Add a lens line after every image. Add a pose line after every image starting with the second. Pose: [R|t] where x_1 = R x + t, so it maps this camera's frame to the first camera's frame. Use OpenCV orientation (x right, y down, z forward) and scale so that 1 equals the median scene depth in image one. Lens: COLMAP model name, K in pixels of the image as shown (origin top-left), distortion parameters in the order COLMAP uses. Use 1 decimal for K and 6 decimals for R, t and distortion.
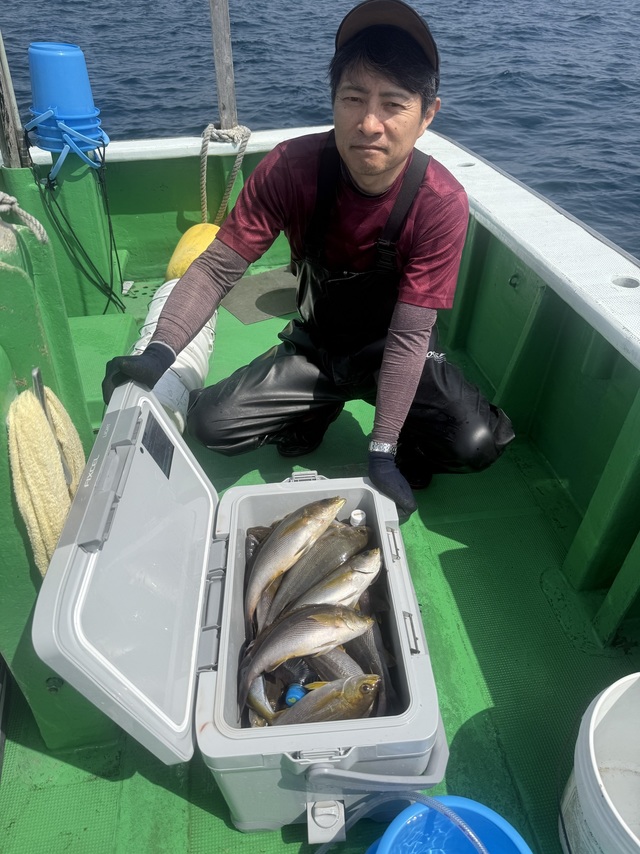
lens RADIAL K [[610.2, 0, 322.6], [0, 610.2, 427.3], [0, 0, 1]] dist [0.004014, -0.012701]
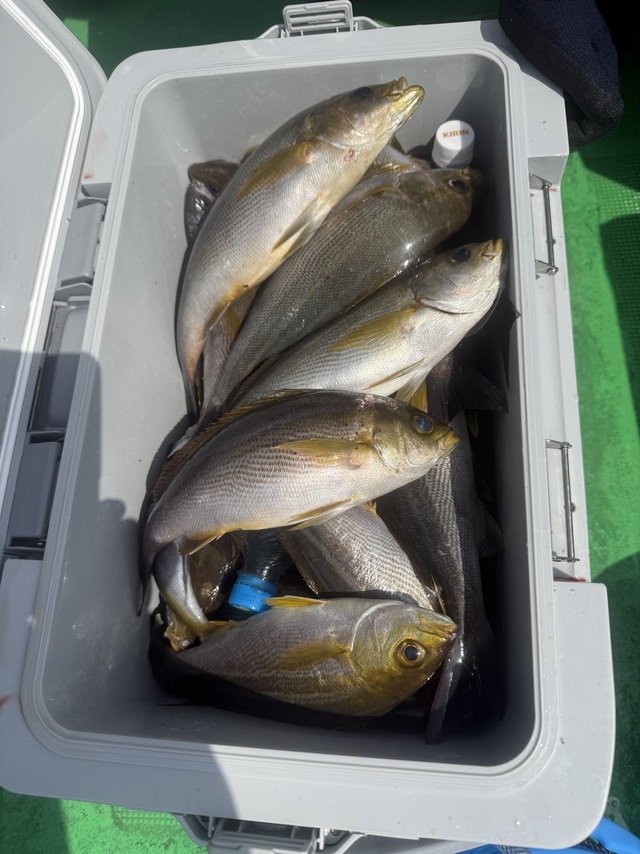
lens RADIAL K [[610.2, 0, 316.6], [0, 610.2, 422.2], [0, 0, 1]] dist [0.004014, -0.012701]
pose [[0.987069, 0.079815, -0.139010, 0.043985], [0.012058, 0.827788, 0.560911, 0.083252], [0.159840, -0.555334, 0.816122, 0.621907]]
